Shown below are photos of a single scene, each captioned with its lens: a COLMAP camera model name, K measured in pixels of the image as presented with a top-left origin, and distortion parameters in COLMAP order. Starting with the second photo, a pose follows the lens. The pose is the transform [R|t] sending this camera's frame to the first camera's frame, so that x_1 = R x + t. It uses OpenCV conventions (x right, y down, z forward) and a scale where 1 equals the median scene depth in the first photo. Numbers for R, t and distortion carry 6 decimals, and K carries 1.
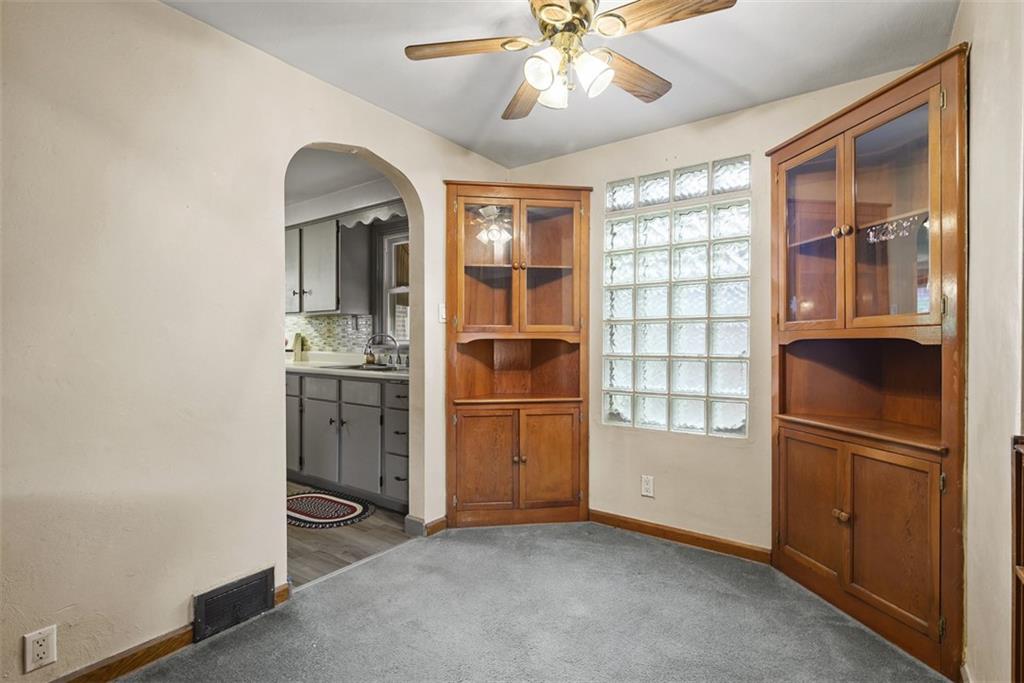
lens RADIAL K [[484.1, 0, 513.7], [0, 484.1, 345.3], [0, 0, 1]] dist [0.005134, -0.000688]
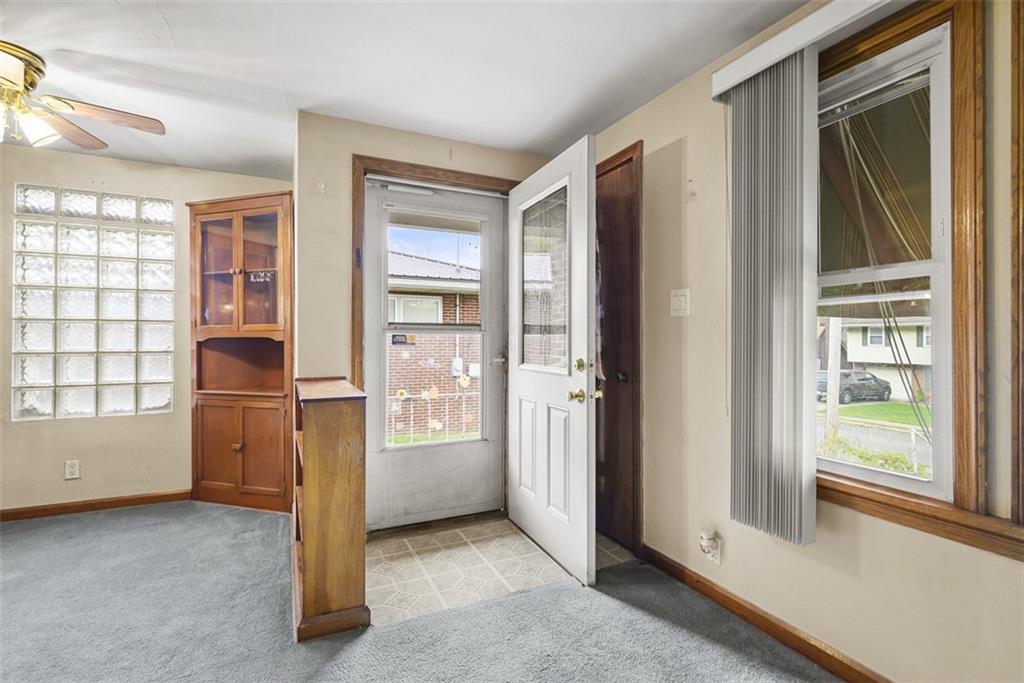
lens RADIAL K [[483.2, 0, 512.7], [0, 483.2, 339.6], [0, 0, 1]] dist [0.003540, 0.001313]
pose [[0.480375, -0.002820, 0.877059, -0.226253], [0.007224, 0.999974, -0.000742, 0.001216], [-0.877033, 0.006692, 0.480383, -0.444032]]
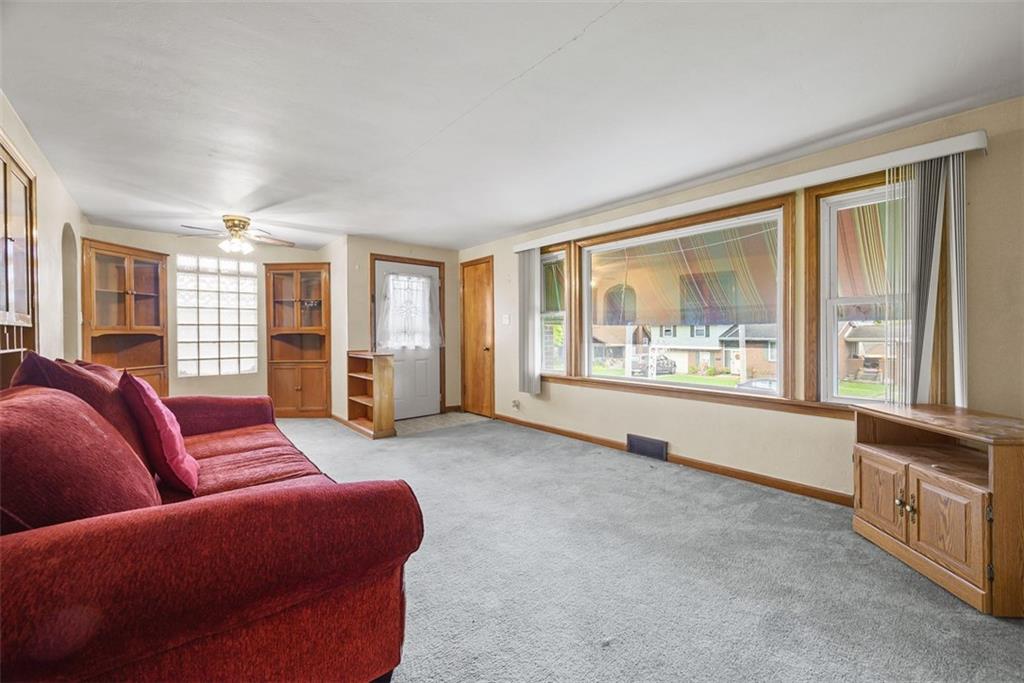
lens RADIAL K [[406.9, 0, 513.8], [0, 406.9, 339.1], [0, 0, 1]] dist [0.002032, -0.001143]
pose [[0.245898, -0.017479, 0.969138, -1.212386], [0.011648, 0.999818, 0.015077, 0.002189], [-0.969226, 0.007581, 0.246057, -0.806128]]
